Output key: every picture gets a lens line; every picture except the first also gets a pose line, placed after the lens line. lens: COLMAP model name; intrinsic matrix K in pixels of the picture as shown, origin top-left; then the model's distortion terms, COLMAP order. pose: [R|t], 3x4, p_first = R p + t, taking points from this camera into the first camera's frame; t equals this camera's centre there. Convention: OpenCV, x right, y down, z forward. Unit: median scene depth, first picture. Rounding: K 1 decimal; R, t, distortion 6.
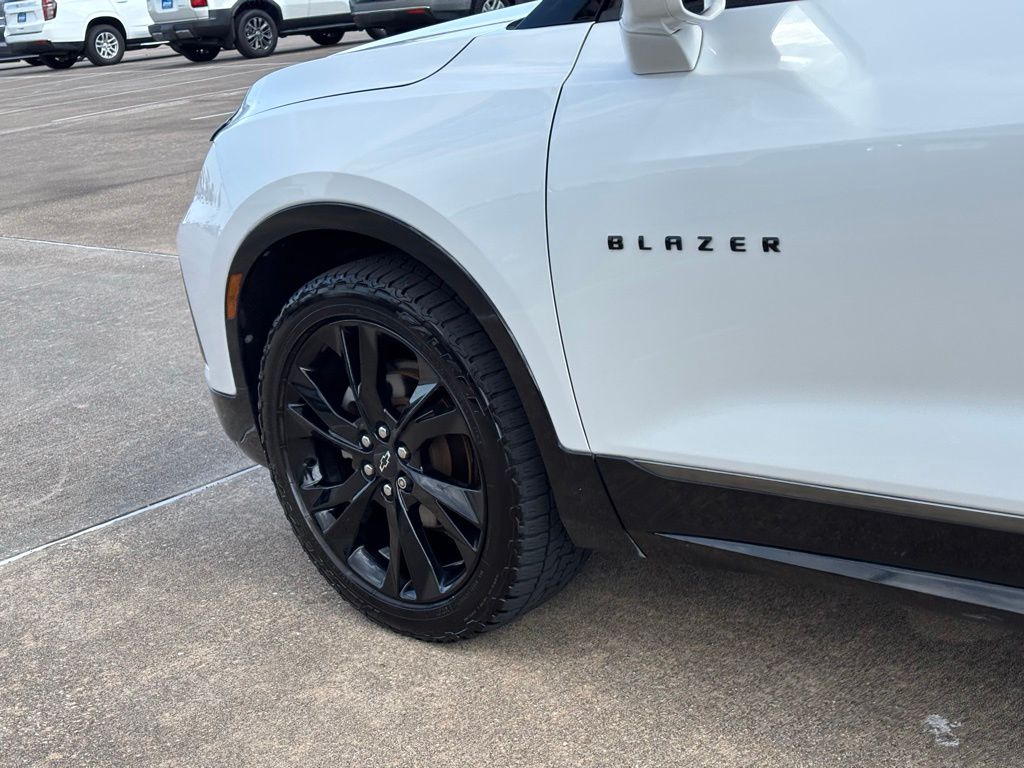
lens RADIAL K [[1512.6, 0, 461.8], [0, 1512.6, 384.7], [0, 0, 1]] dist [0.199282, -0.632414]
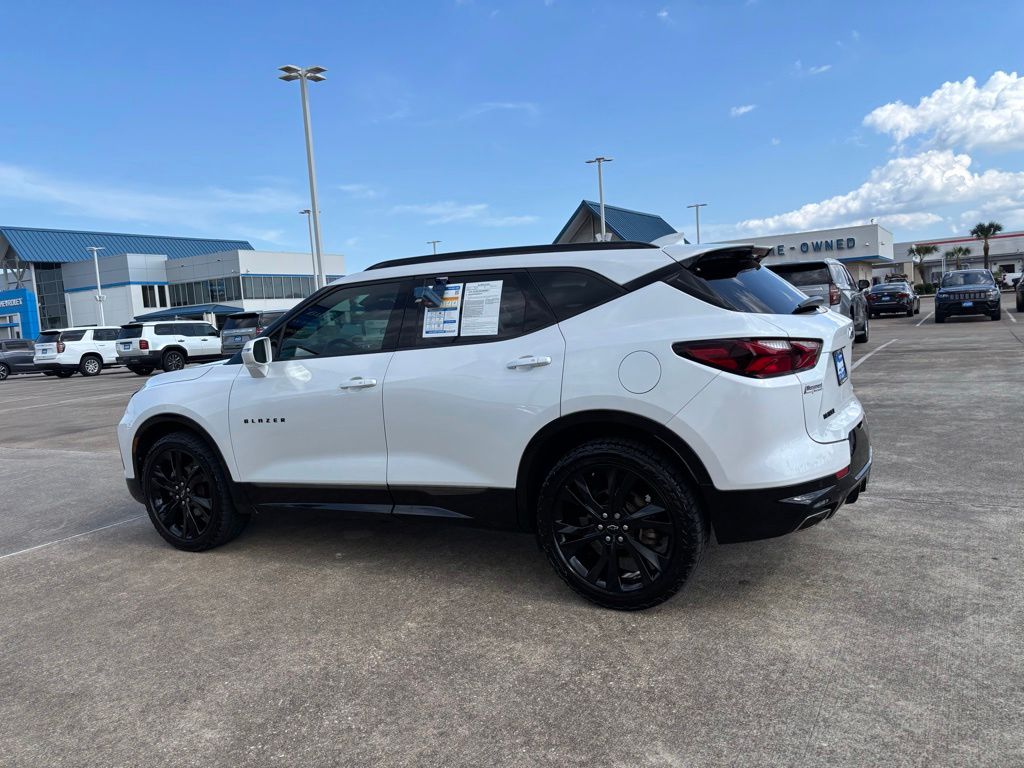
lens RADIAL K [[774.4, 0, 516.3], [0, 774.4, 379.6], [0, 0, 1]] dist [0.034249, -0.036431]
pose [[0.961386, 0.023694, 0.274182, 0.118931], [0.034230, 0.978255, -0.204561, 0.122387], [-0.273067, 0.206047, 0.939670, -0.553306]]
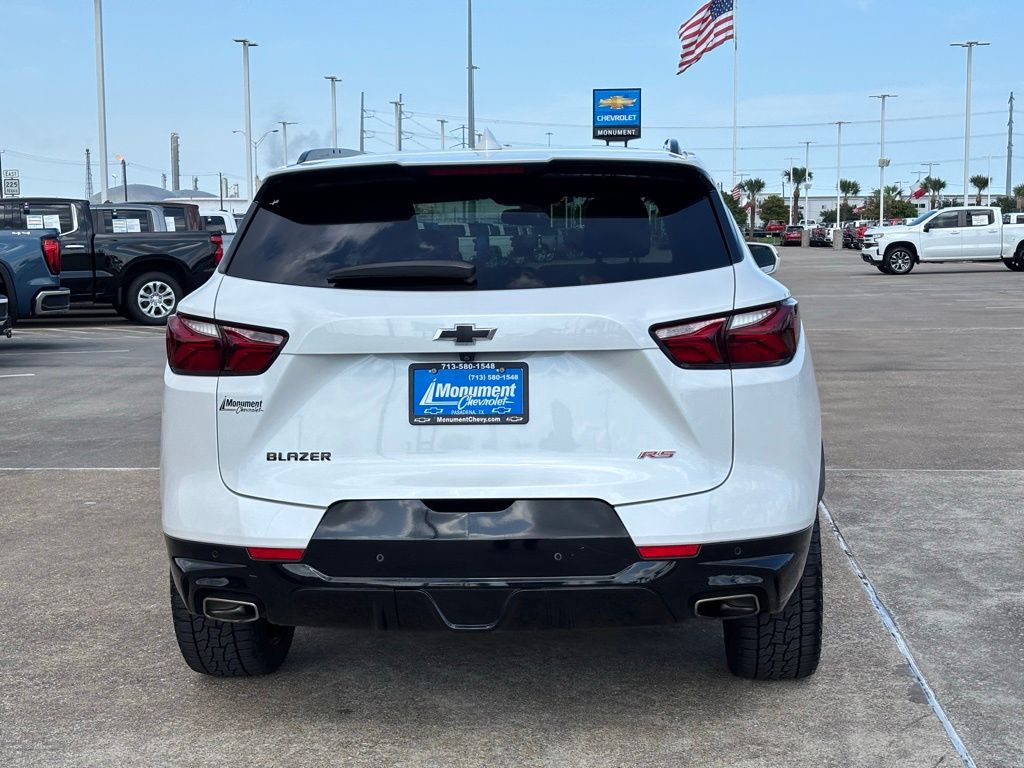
lens RADIAL K [[1546.2, 0, 510.7], [0, 1546.2, 406.6], [0, 0, 1]] dist [0.218894, -0.884147]
pose [[0.643113, 0.194133, -0.740755, 1.458840], [-0.267709, 0.963291, 0.020033, -0.083483], [0.717452, 0.185424, 0.671476, -0.434390]]
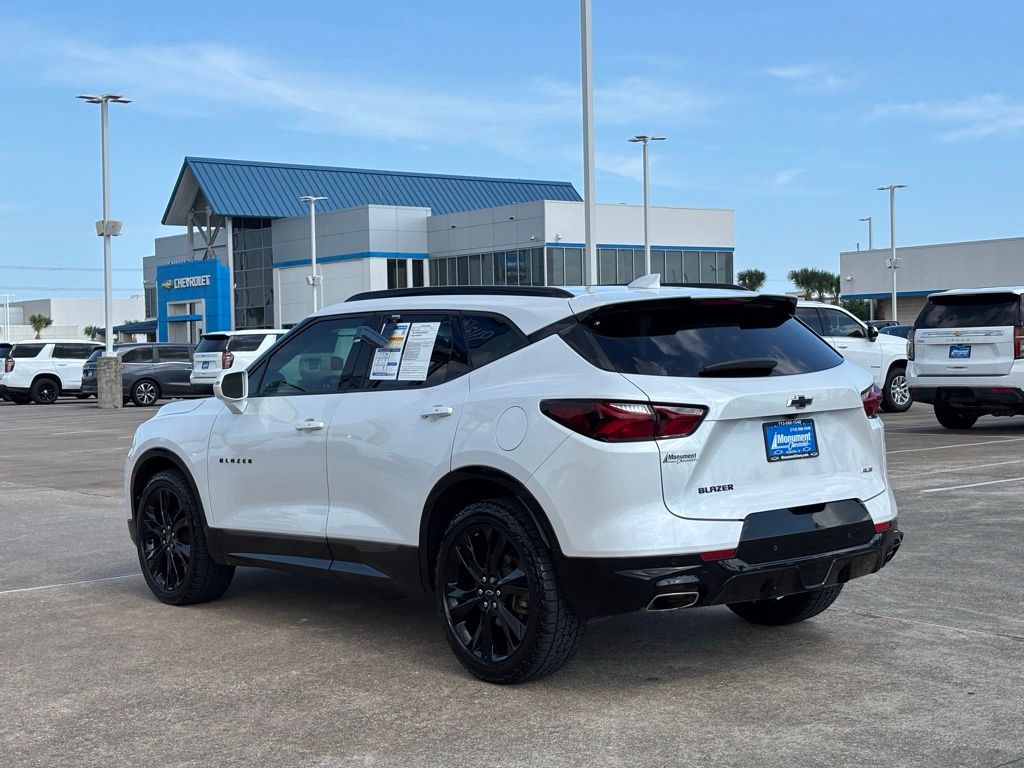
lens RADIAL K [[1544.2, 0, 530.1], [0, 1544.2, 389.3], [0, 0, 1]] dist [0.203094, -0.772748]
pose [[0.991627, 0.089859, -0.092739, 0.611067], [-0.109049, 0.967371, -0.228694, 0.263351], [0.069163, 0.236893, 0.969071, -1.315967]]
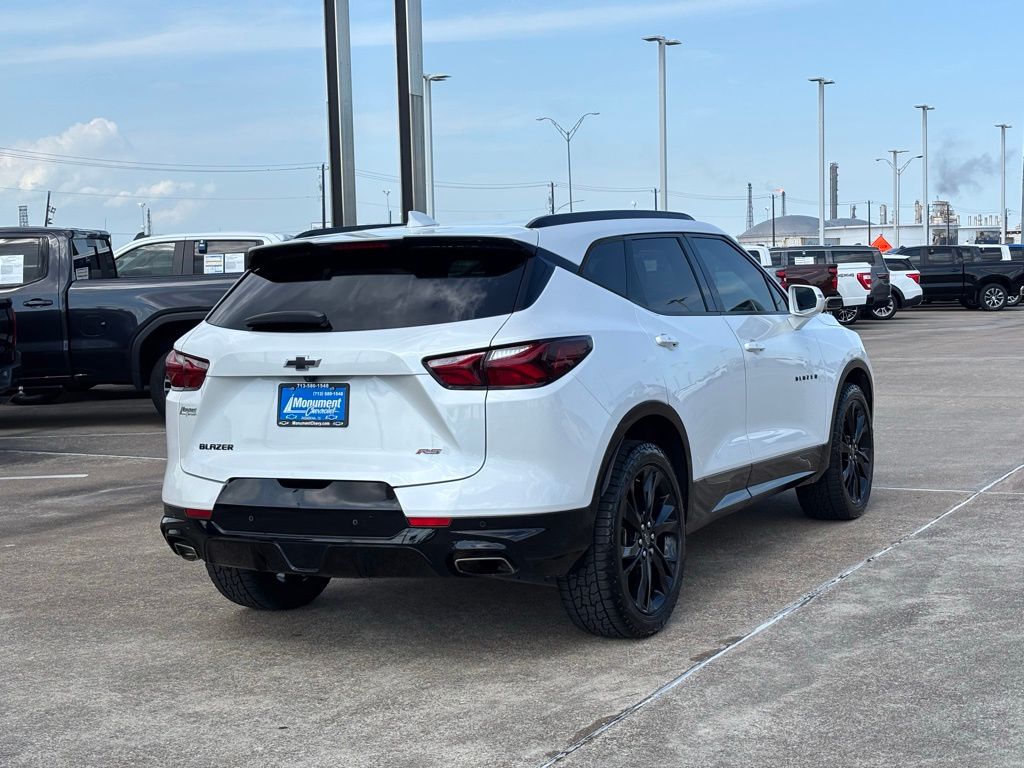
lens RADIAL K [[1544.2, 0, 530.1], [0, 1544.2, 389.3], [0, 0, 1]] dist [0.203094, -0.772748]
pose [[0.297811, 0.178419, -0.937803, 2.058208], [-0.260423, 0.960302, 0.099999, -0.263982], [0.918416, 0.214445, 0.332453, -0.089146]]
